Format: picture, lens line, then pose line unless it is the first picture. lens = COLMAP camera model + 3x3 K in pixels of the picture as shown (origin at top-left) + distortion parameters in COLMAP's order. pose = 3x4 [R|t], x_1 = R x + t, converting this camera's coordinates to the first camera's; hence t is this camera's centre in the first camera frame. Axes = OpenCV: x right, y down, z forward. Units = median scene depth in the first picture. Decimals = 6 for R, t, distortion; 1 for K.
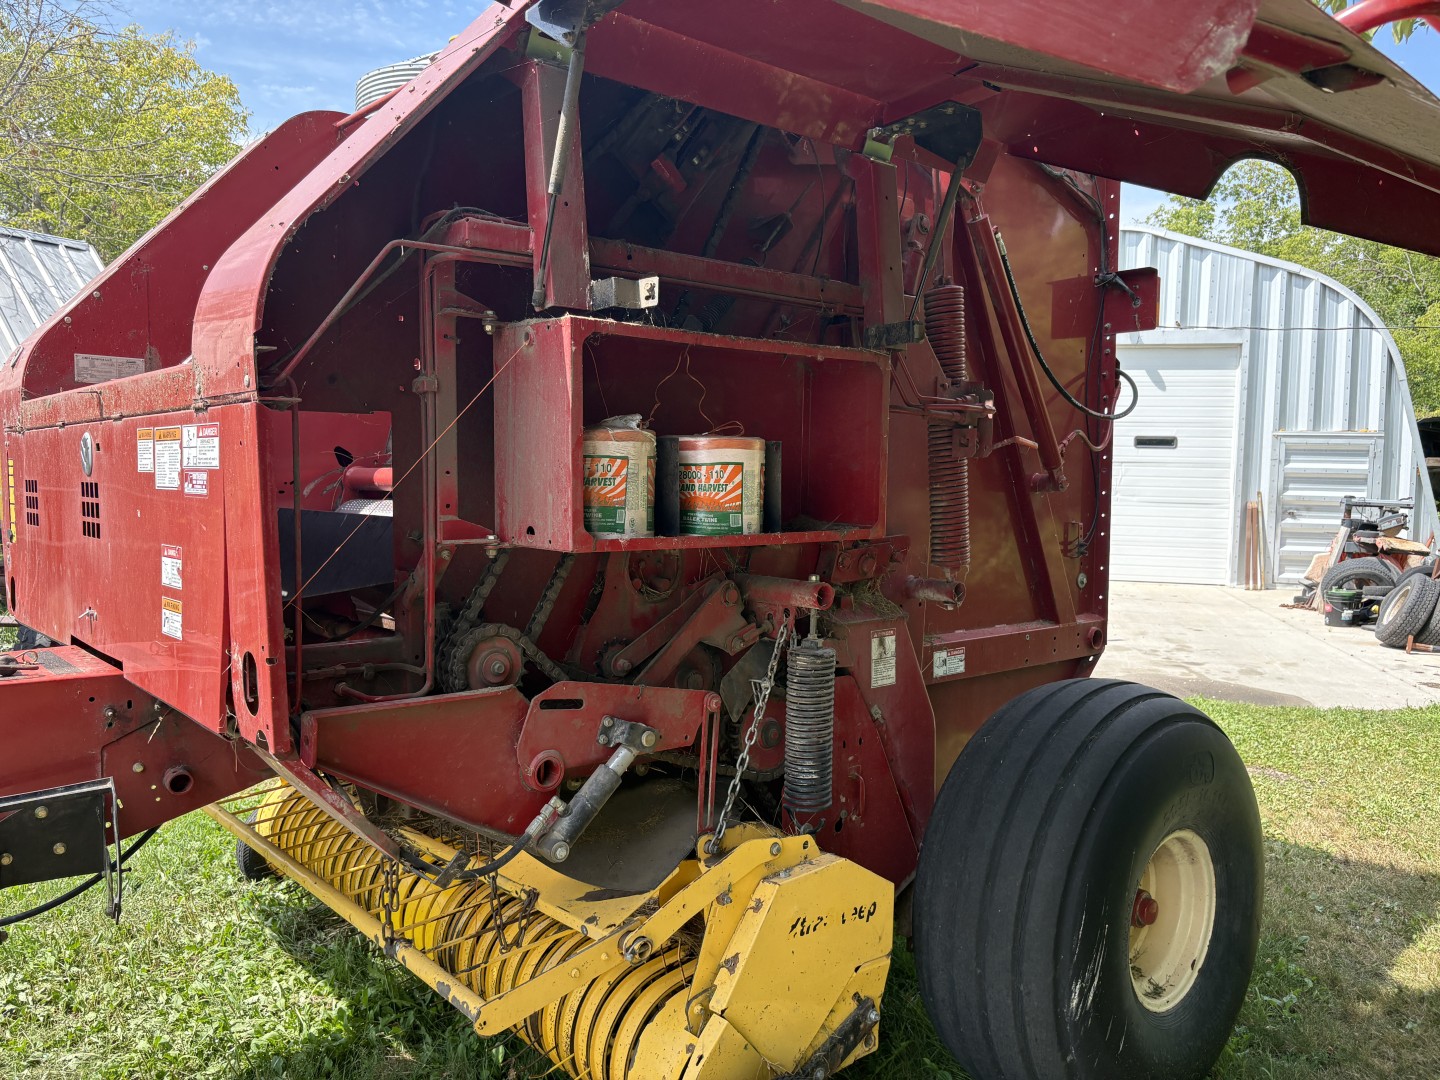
lens RADIAL K [[953.5, 0, 718.2], [0, 953.5, 534.4], [0, 0, 1]] dist [0.001912, 0.002736]
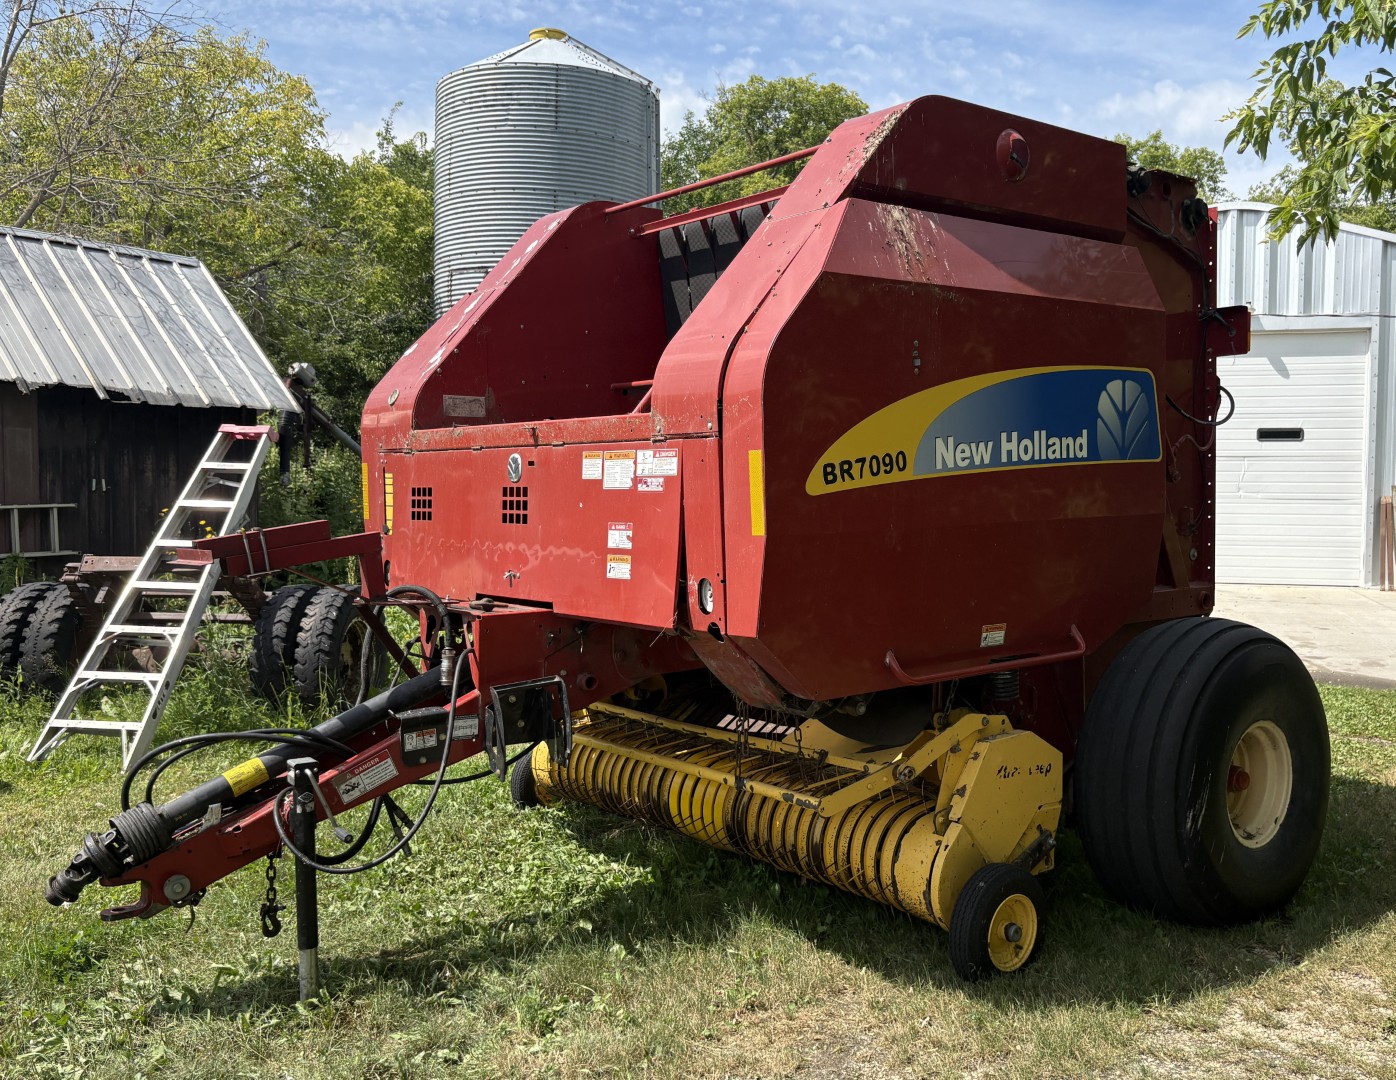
lens RADIAL K [[1249.1, 0, 698.0], [0, 1249.1, 540.0], [0, 0, 1]] dist [0.089358, -0.240443]
pose [[0.999542, -0.017064, -0.025007, -0.300769], [0.016674, 0.999738, -0.015699, 0.059540], [0.025269, 0.015275, 0.999564, -0.886161]]
